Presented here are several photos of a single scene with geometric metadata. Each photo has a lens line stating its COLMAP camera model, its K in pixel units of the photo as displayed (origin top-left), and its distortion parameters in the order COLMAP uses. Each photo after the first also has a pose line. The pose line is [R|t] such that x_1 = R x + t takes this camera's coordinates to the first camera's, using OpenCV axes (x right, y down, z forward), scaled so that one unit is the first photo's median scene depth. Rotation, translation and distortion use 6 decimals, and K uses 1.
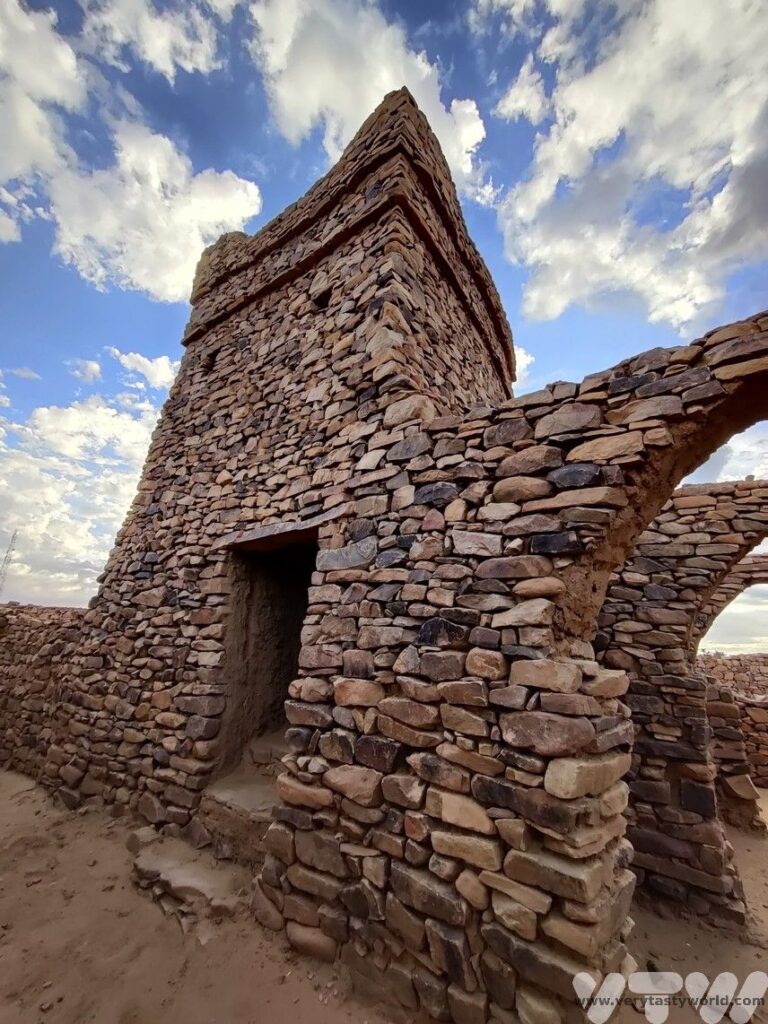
lens RADIAL K [[406.1, 0, 386.3], [0, 406.1, 515.0], [0, 0, 1]] dist [-0.013722, -0.000121]
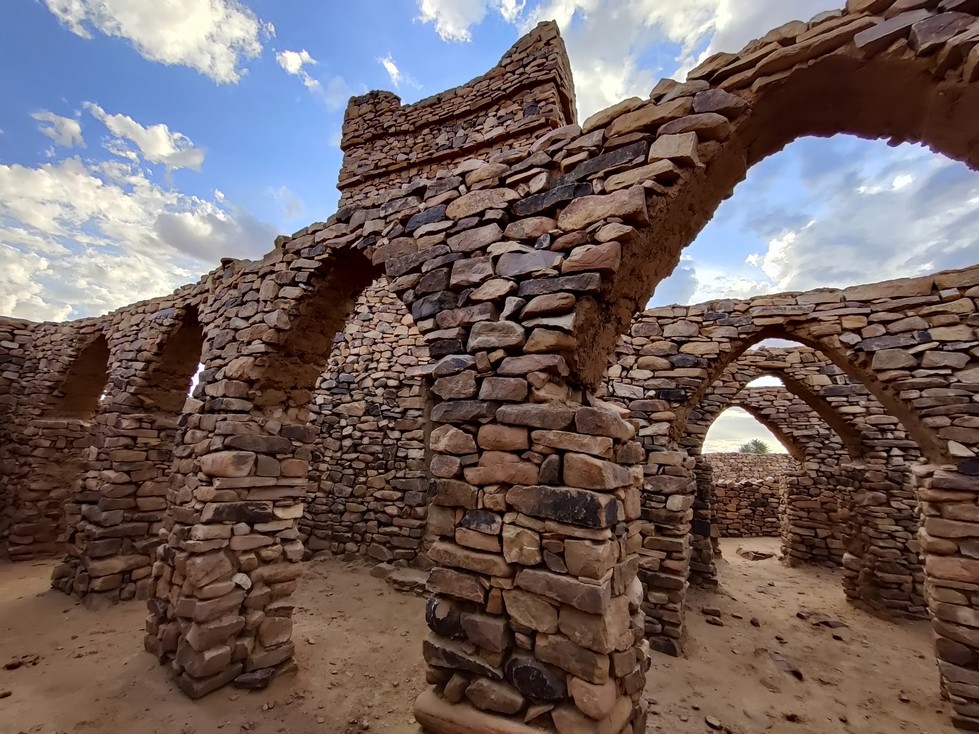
lens RADIAL K [[388.2, 0, 483.3], [0, 388.2, 369.3], [0, 0, 1]] dist [-0.013722, -0.000121]
pose [[0.966395, 0.052724, 0.251598, -0.541063], [-0.081590, 0.991044, 0.105707, -0.099830], [-0.243771, -0.122683, 0.962042, -0.326507]]
